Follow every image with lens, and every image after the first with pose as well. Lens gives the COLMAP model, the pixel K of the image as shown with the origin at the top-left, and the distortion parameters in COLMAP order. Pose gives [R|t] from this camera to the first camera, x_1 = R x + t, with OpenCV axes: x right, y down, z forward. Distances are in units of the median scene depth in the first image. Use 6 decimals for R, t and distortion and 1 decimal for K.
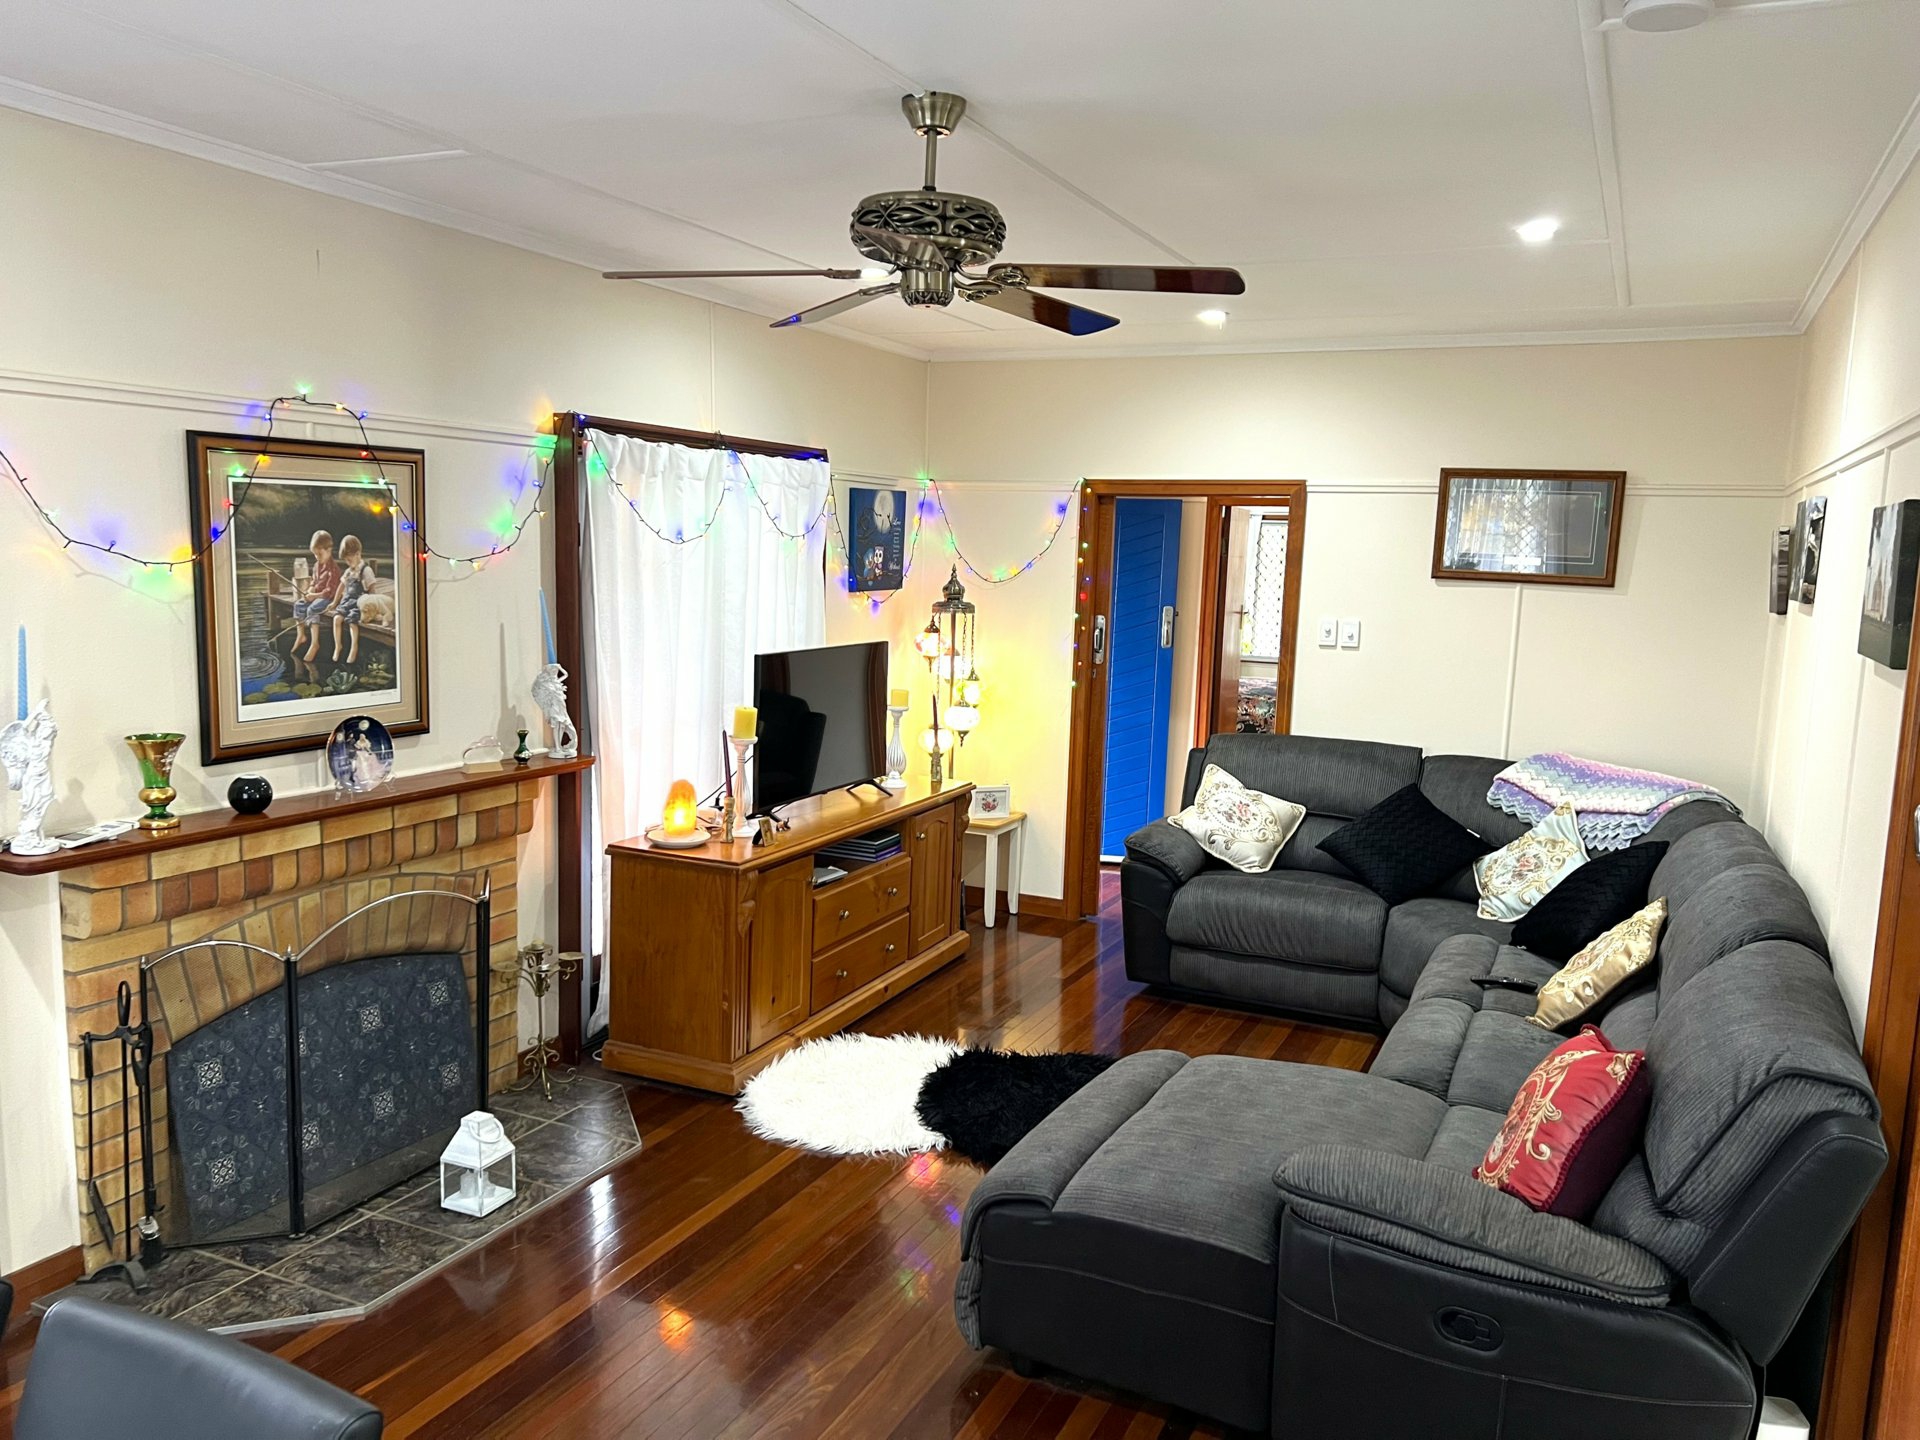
lens RADIAL K [[1461.2, 0, 944.7], [0, 1461.2, 740.2], [0, 0, 1]] dist [0.081161, -0.032244]
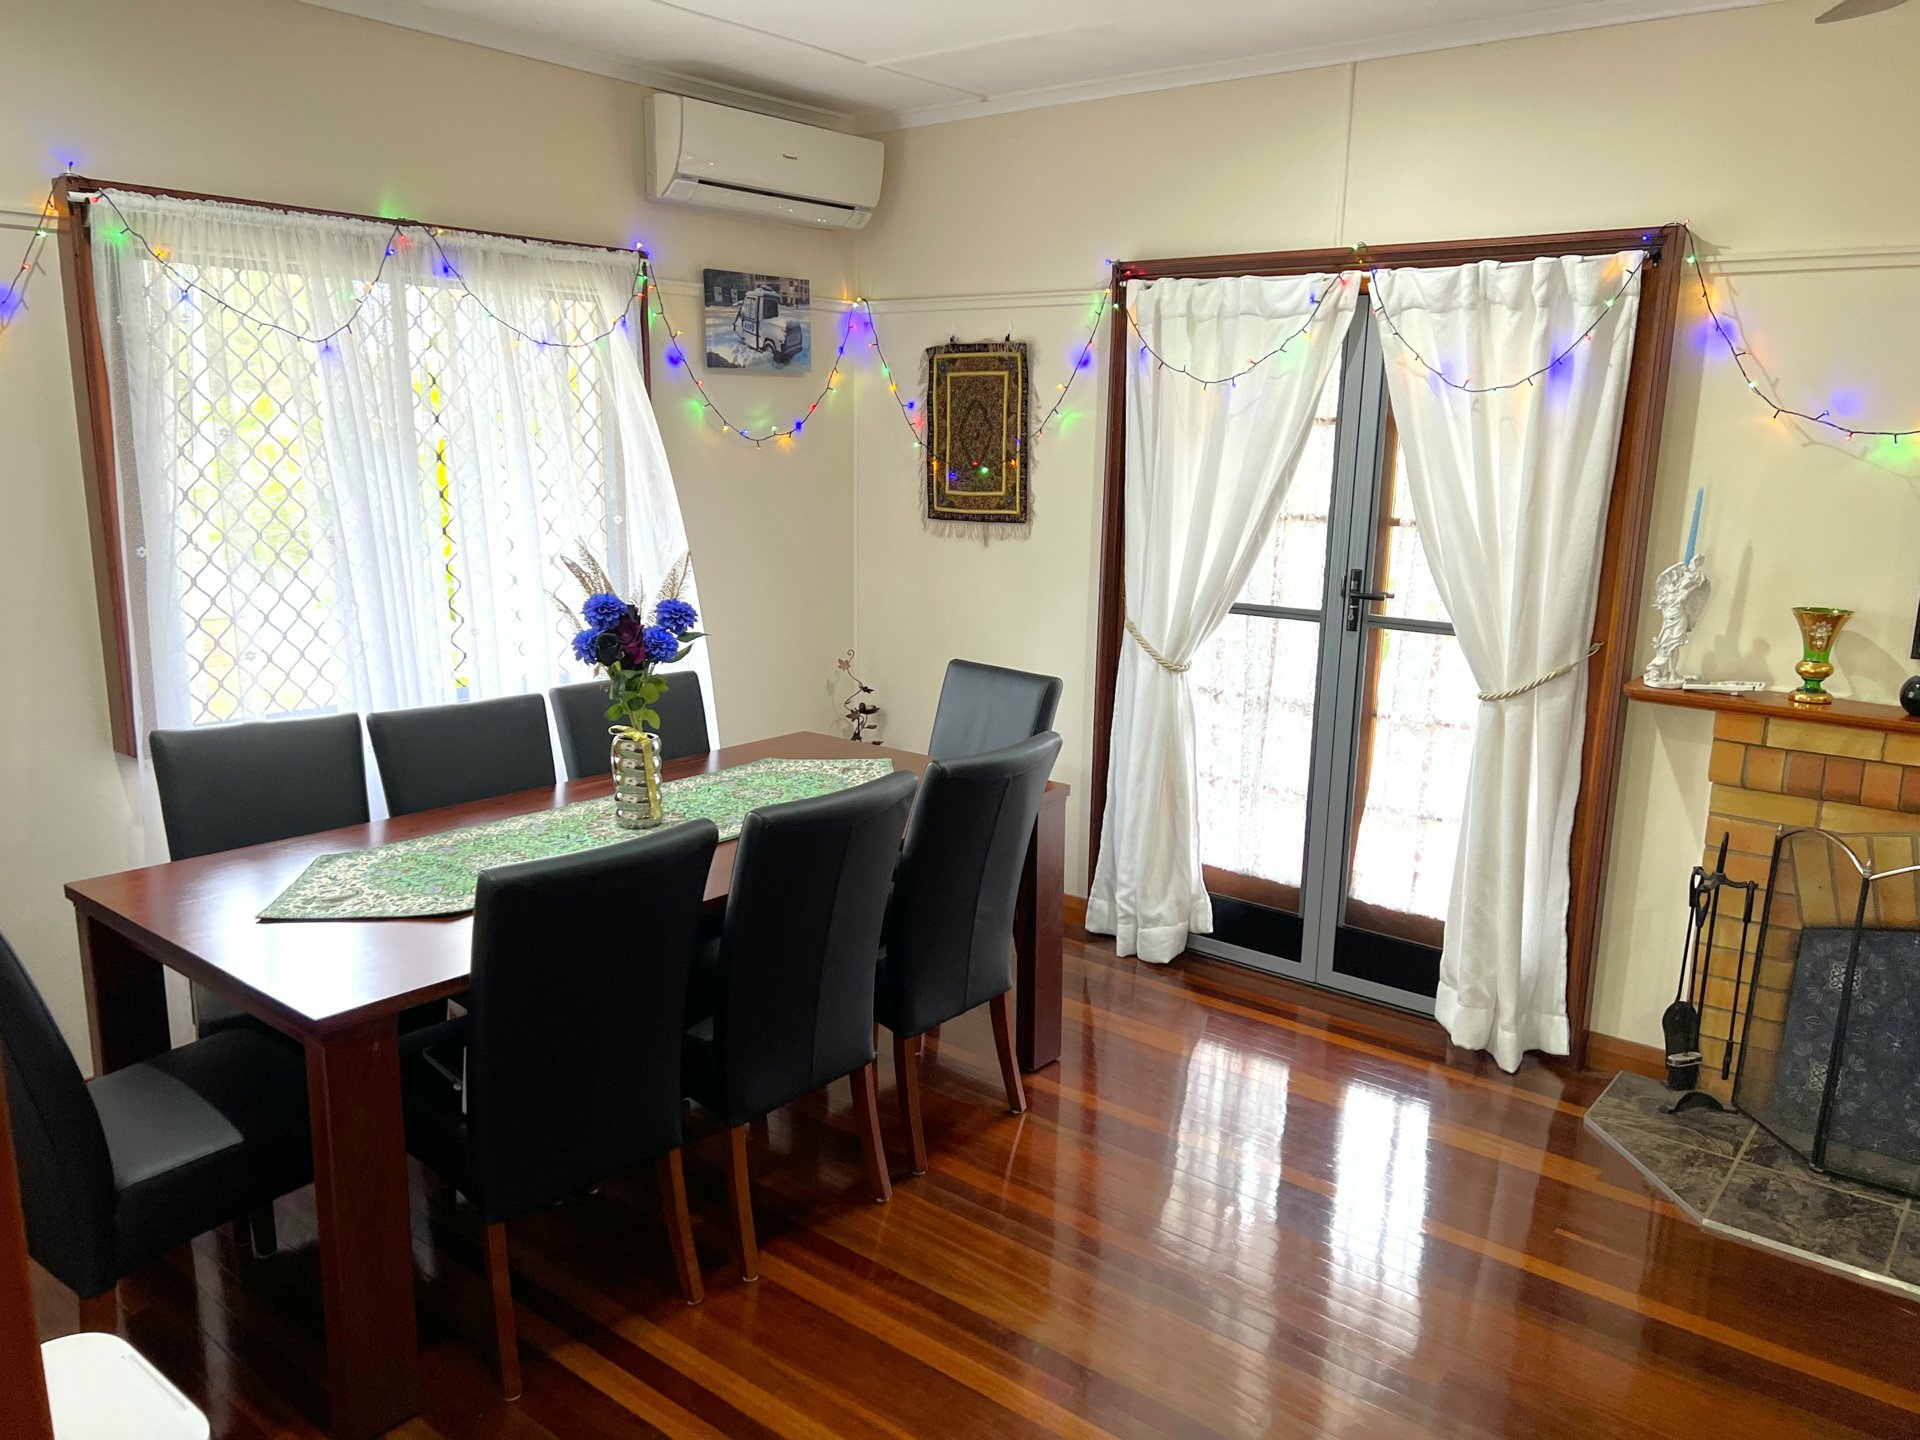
lens RADIAL K [[1461.2, 0, 950.1], [0, 1461.2, 722.7], [0, 0, 1]] dist [0.081161, -0.032244]
pose [[-0.237345, 0.166770, -0.957003, 0.563413], [-0.154590, 0.966115, 0.206697, -0.045170], [0.959046, 0.197002, -0.203521, 0.653938]]
